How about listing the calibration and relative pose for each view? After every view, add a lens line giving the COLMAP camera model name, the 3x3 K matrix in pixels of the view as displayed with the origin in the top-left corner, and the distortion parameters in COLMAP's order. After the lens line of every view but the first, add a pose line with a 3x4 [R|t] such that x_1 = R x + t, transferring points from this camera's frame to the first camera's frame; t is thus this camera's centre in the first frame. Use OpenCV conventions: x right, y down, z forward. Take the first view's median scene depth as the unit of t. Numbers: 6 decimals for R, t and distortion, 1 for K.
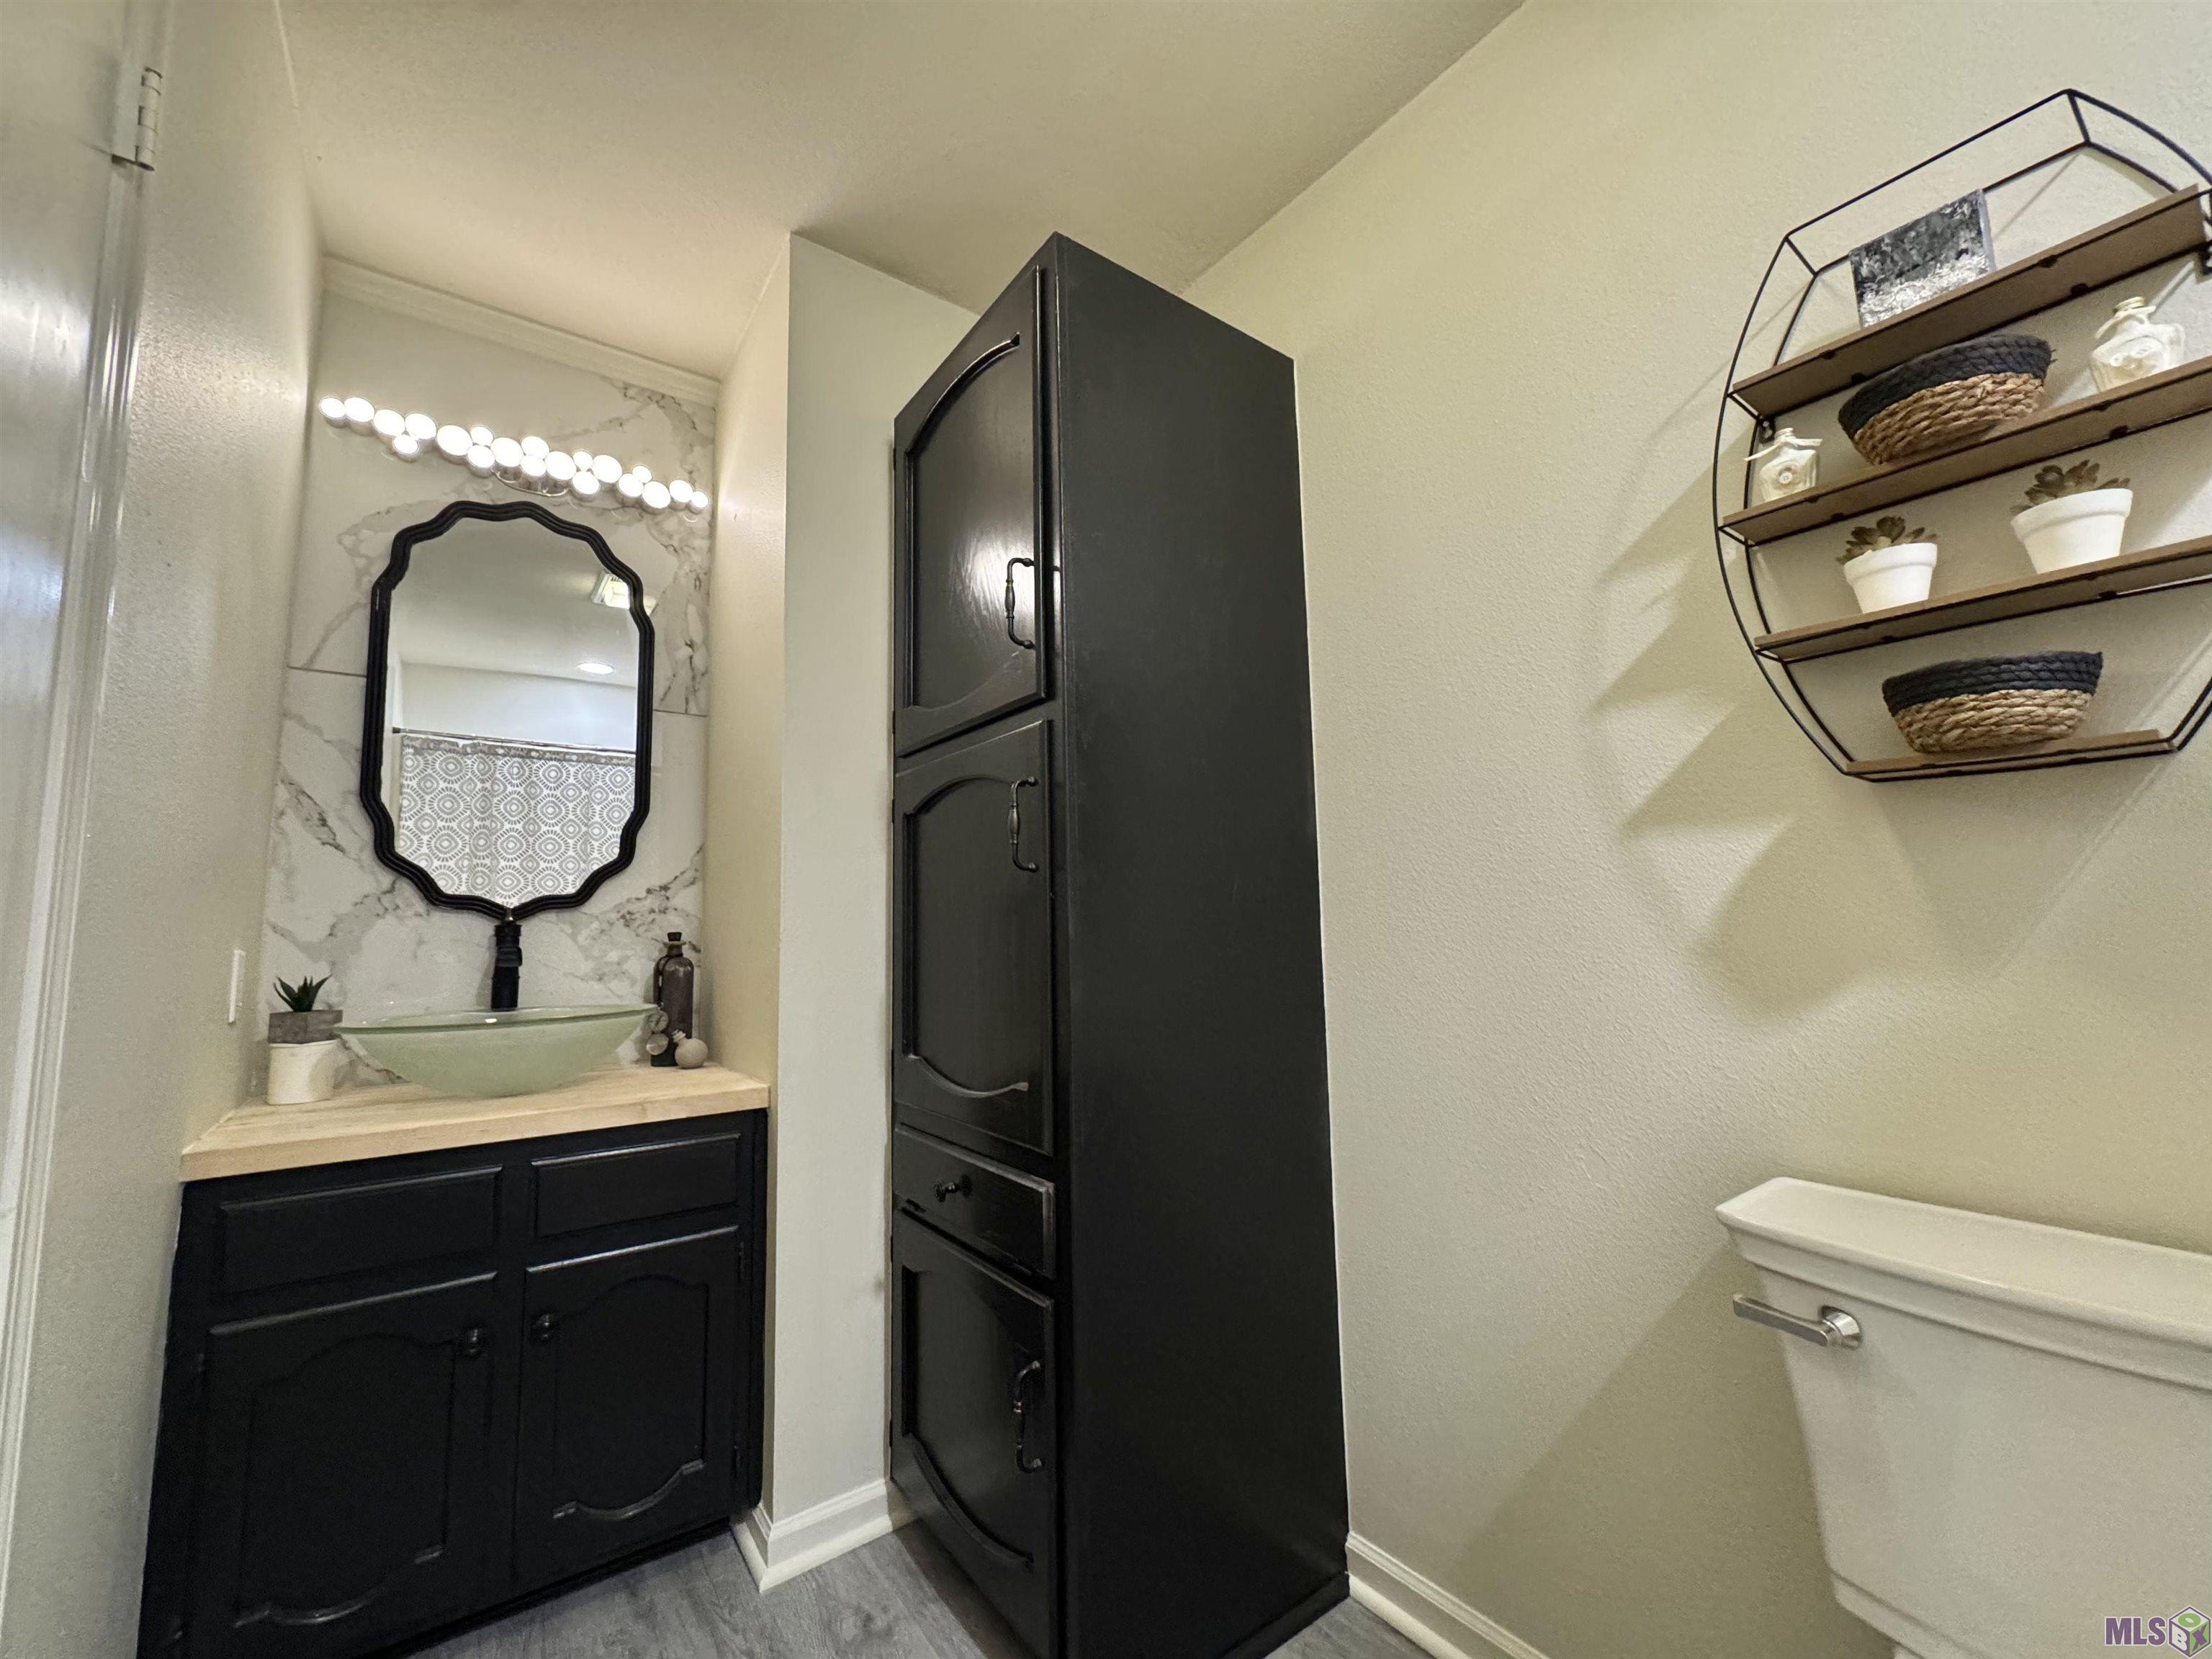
lens RADIAL K [[886.6, 0, 1111.3], [0, 886.6, 830.8], [0, 0, 1]] dist [-0.006590, 0.001226]
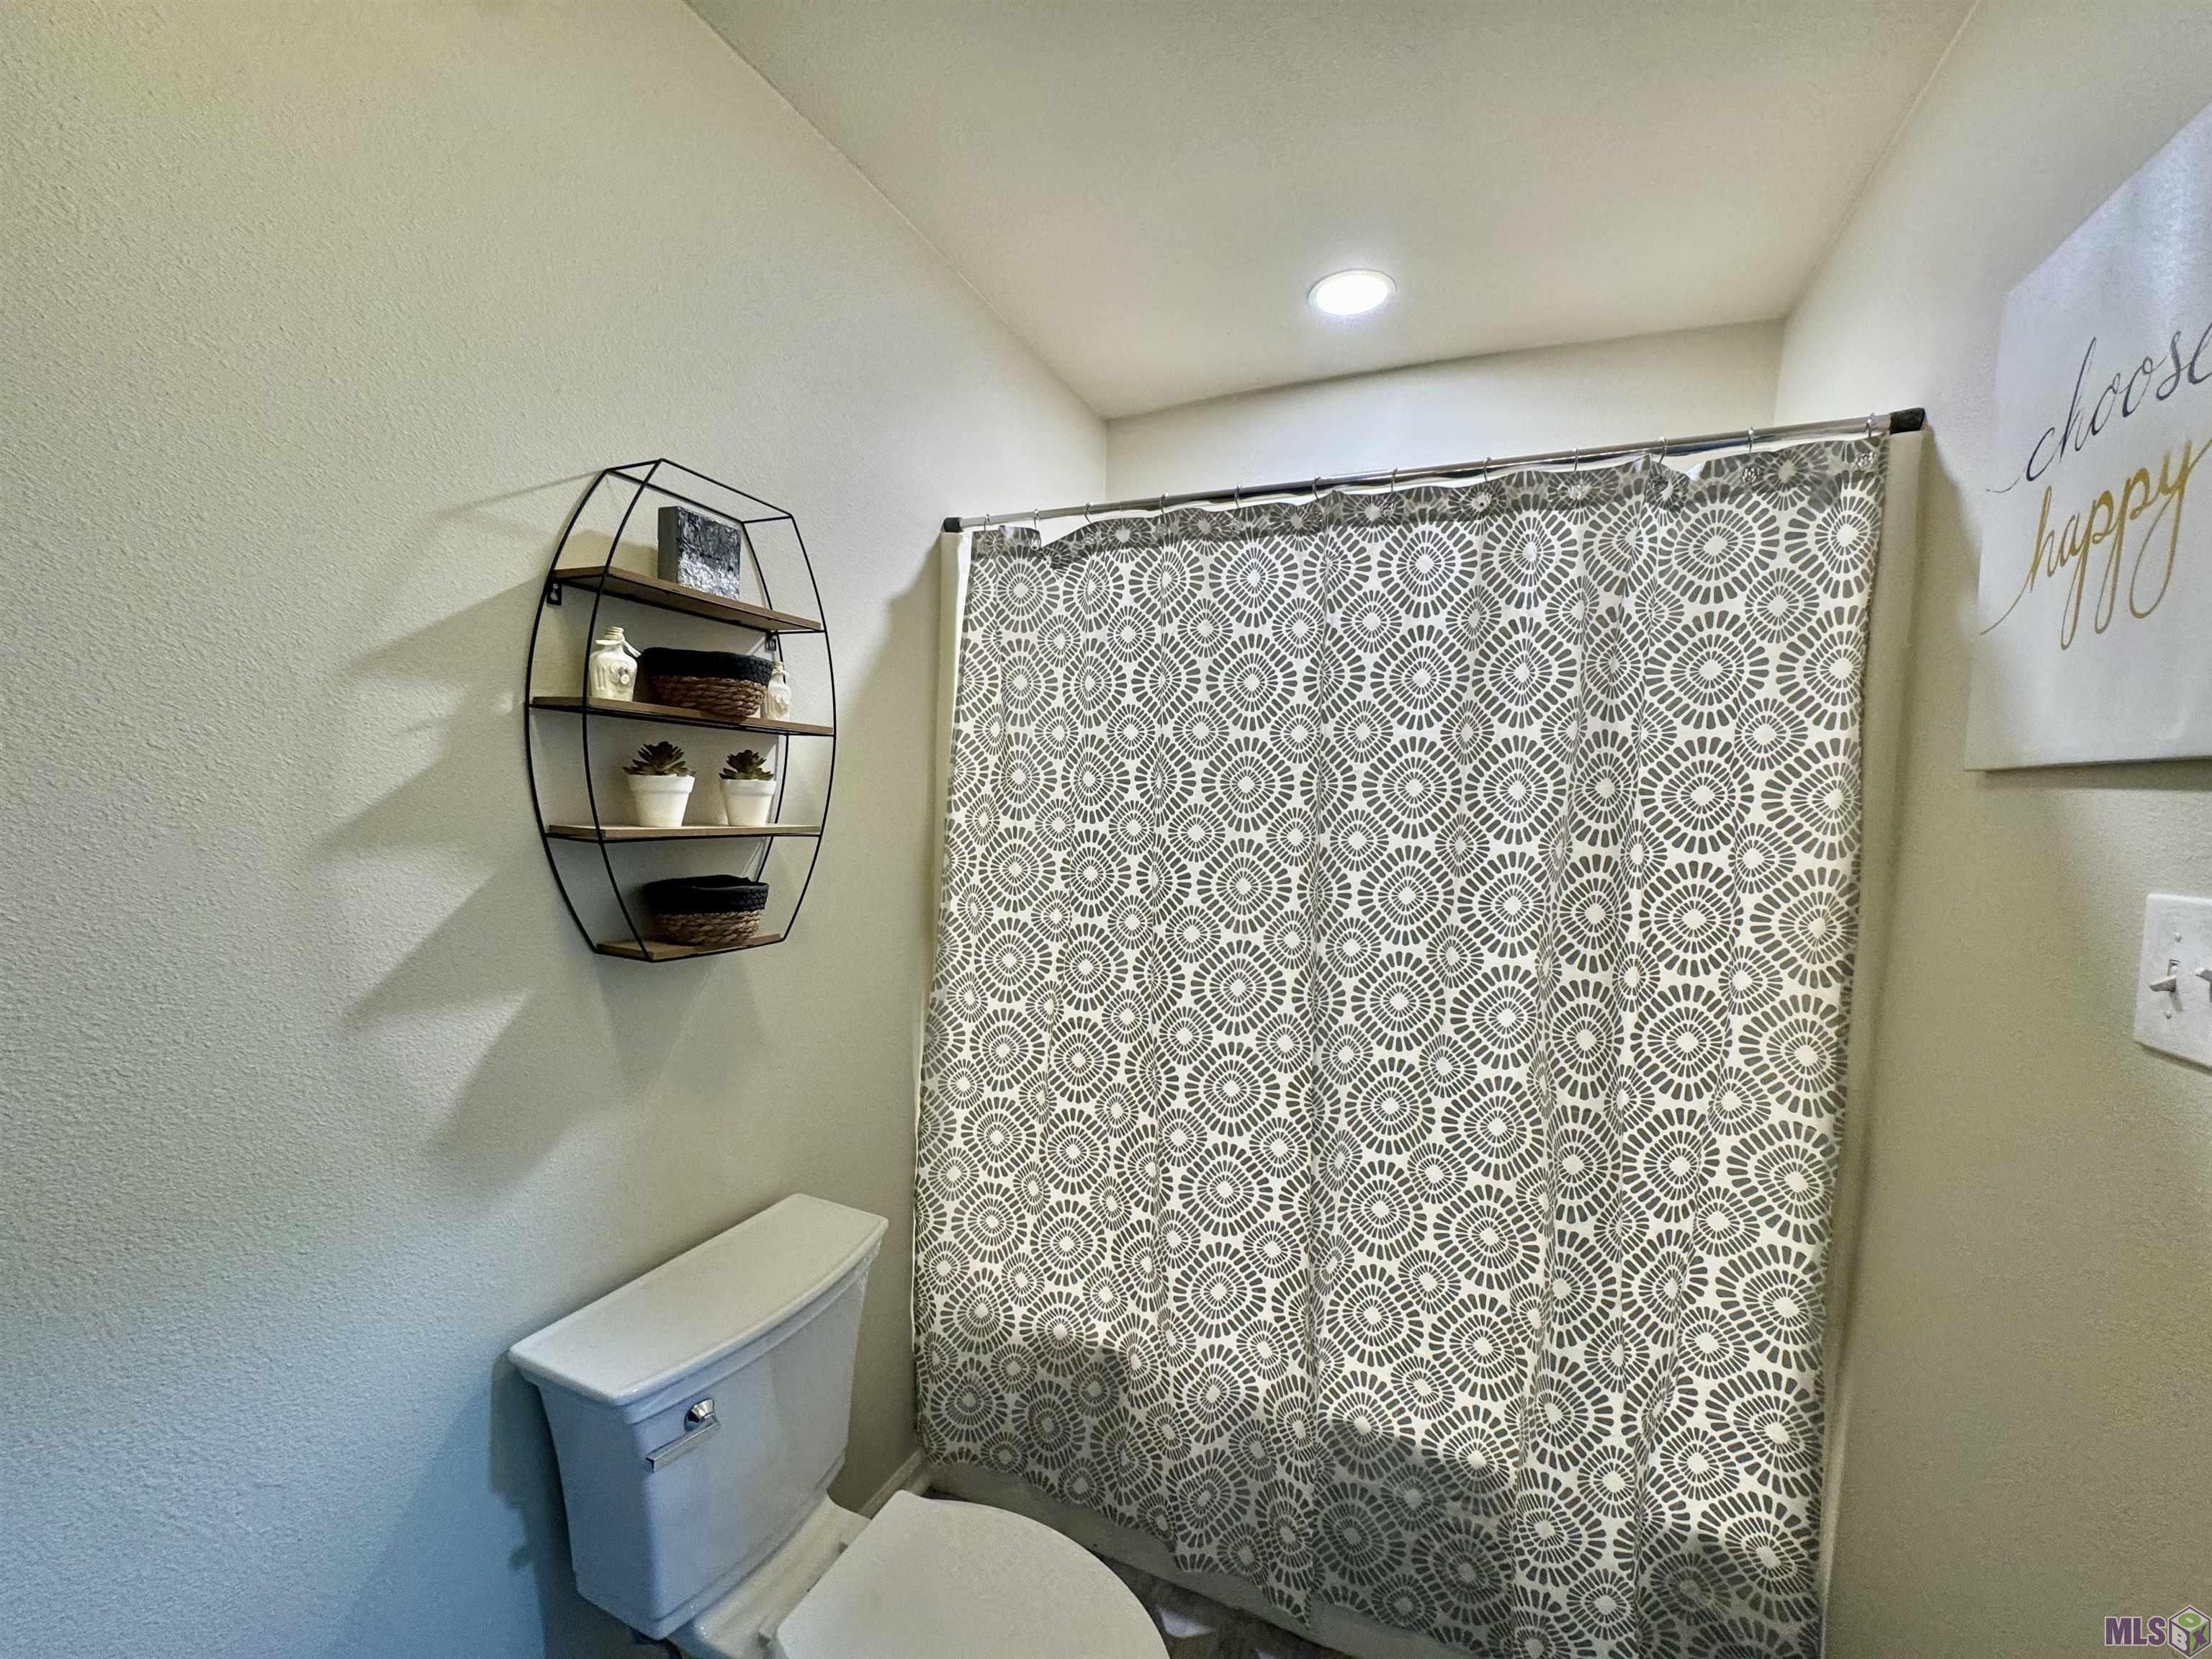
lens RADIAL K [[886.6, 0, 1111.3], [0, 886.6, 830.8], [0, 0, 1]] dist [-0.006590, 0.001226]
pose [[-0.496539, -0.025049, 0.867653, -0.410604], [-0.123626, 0.991434, -0.042126, -0.216362], [-0.859165, -0.128182, -0.495383, 0.874634]]
